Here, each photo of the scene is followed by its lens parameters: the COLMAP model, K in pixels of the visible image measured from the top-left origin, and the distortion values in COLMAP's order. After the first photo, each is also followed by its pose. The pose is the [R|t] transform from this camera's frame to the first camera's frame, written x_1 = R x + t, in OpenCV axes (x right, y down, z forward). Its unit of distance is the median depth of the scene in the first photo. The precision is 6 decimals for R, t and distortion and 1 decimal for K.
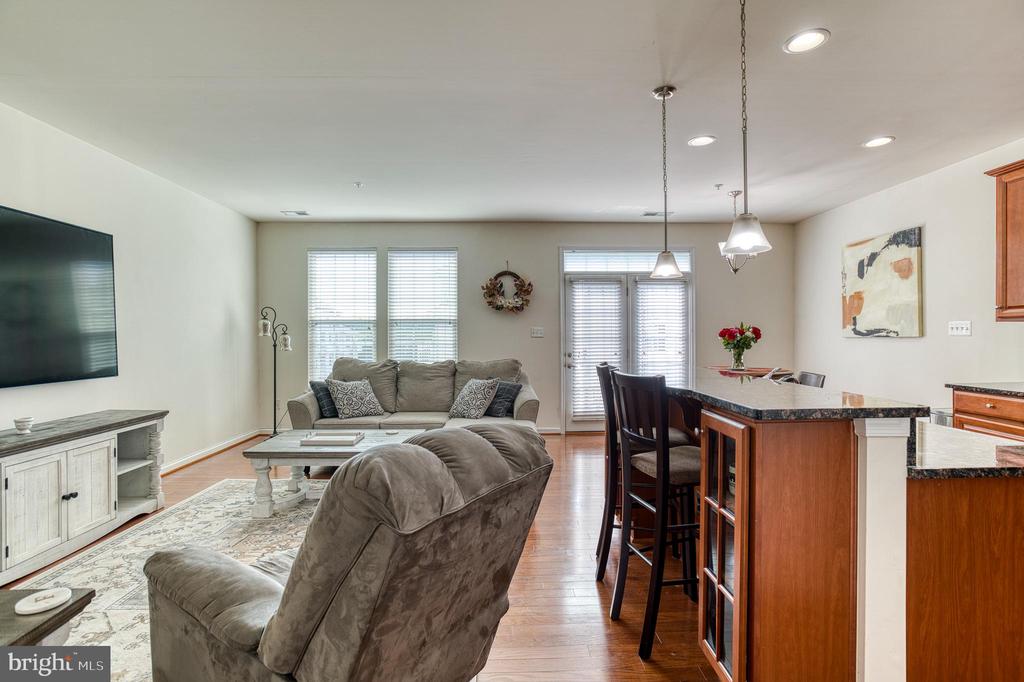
lens RADIAL K [[503.2, 0, 513.7], [0, 503.2, 340.8], [0, 0, 1]] dist [-0.006417, -0.000341]
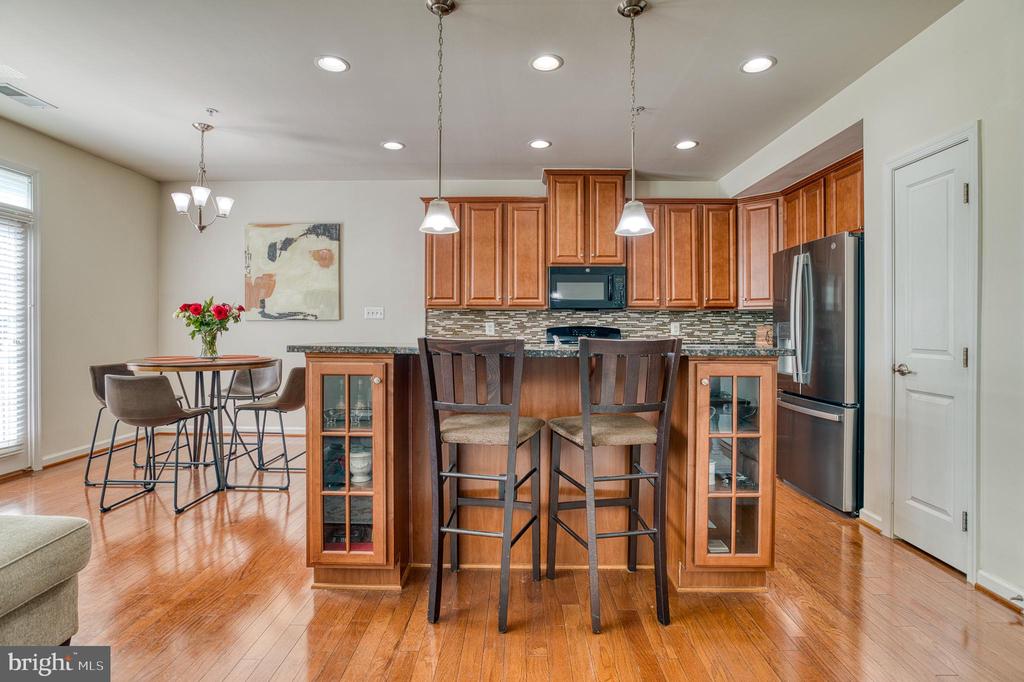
lens RADIAL K [[503.2, 0, 509.7], [0, 503.2, 333.4], [0, 0, 1]] dist [-0.006417, -0.000341]
pose [[0.056343, -0.002872, 0.998407, -0.285766], [0.006840, 0.999974, 0.002491, 0.020406], [-0.998388, 0.006689, 0.056361, 0.492745]]
